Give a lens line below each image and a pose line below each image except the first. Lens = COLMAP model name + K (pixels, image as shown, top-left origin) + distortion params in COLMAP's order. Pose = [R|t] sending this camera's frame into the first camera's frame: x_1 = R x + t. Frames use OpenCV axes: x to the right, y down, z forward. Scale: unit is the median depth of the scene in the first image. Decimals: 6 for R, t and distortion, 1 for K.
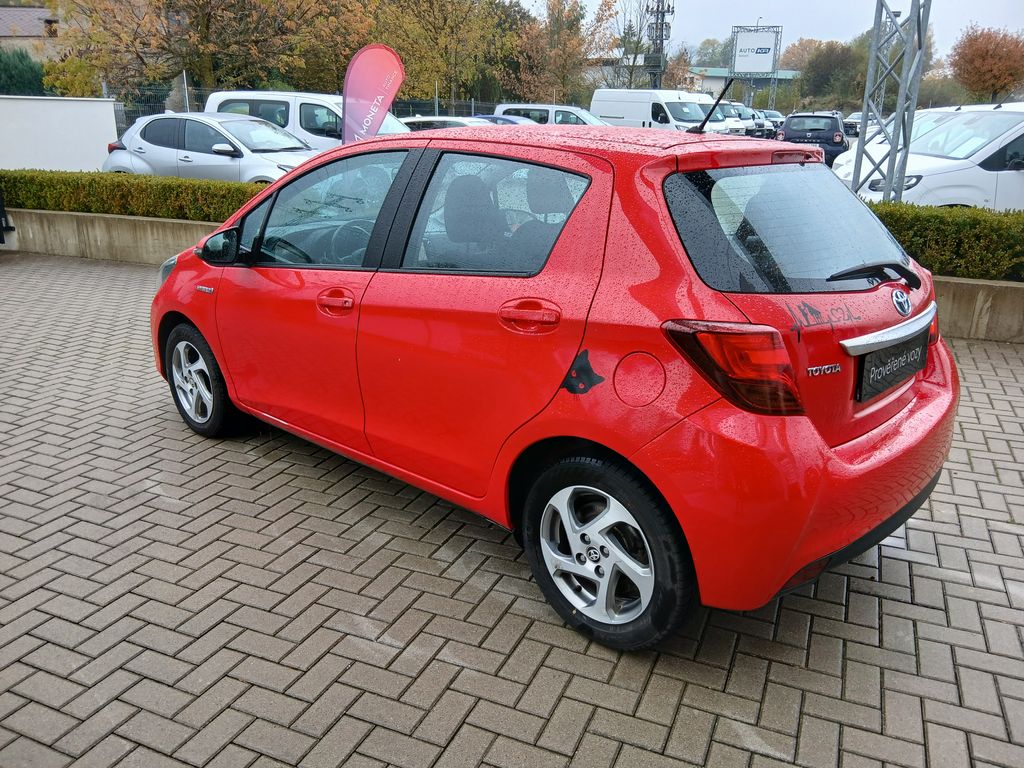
lens RADIAL K [[780.1, 0, 516.8], [0, 780.1, 381.9], [0, 0, 1]] dist [0.121453, -0.205980]
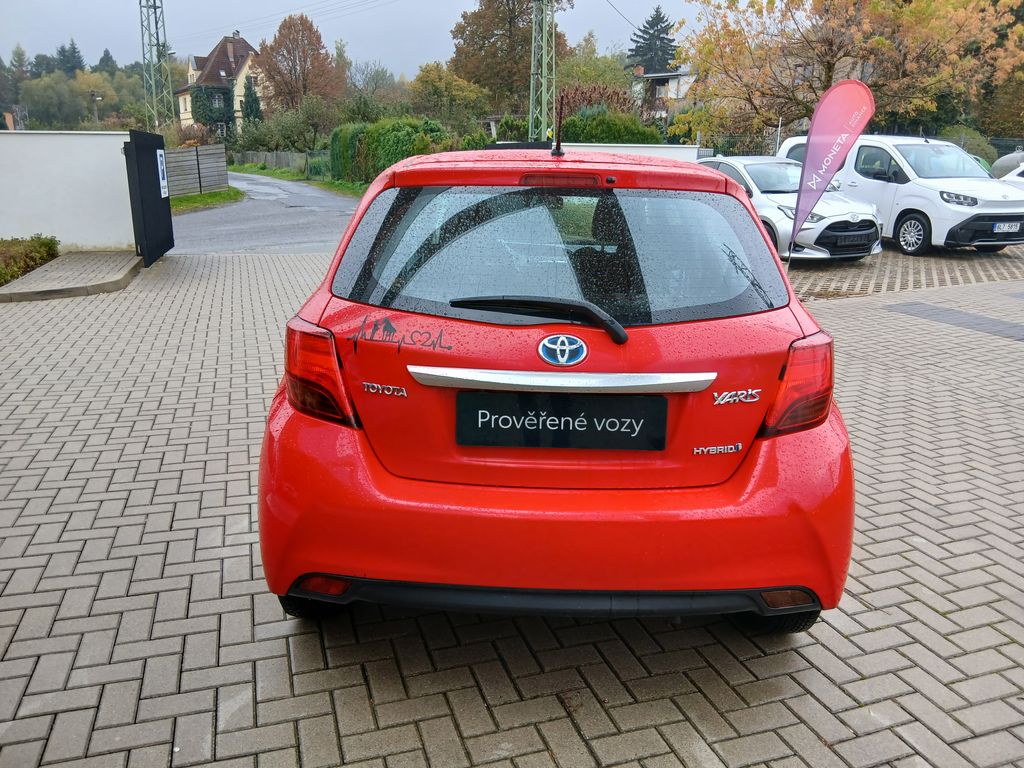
lens RADIAL K [[780.1, 0, 516.8], [0, 780.1, 381.9], [0, 0, 1]] dist [0.121453, -0.205980]
pose [[0.673122, 0.195682, -0.713172, 0.471372], [-0.235443, 0.970884, 0.044172, -0.041988], [0.701051, 0.138178, 0.699596, 0.175698]]
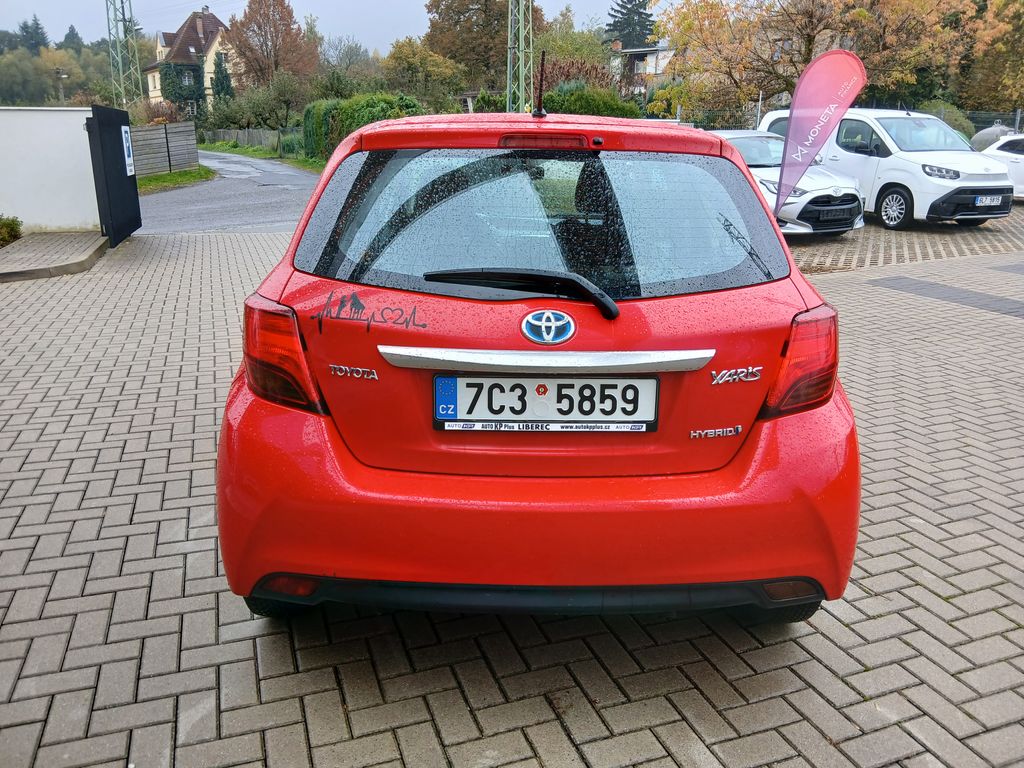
lens RADIAL K [[780.1, 0, 516.8], [0, 780.1, 381.9], [0, 0, 1]] dist [0.121453, -0.205980]
pose [[0.692978, 0.205163, -0.691151, 0.448831], [-0.225207, 0.972284, 0.062812, -0.040160], [0.684882, 0.112125, 0.719975, 0.197496]]
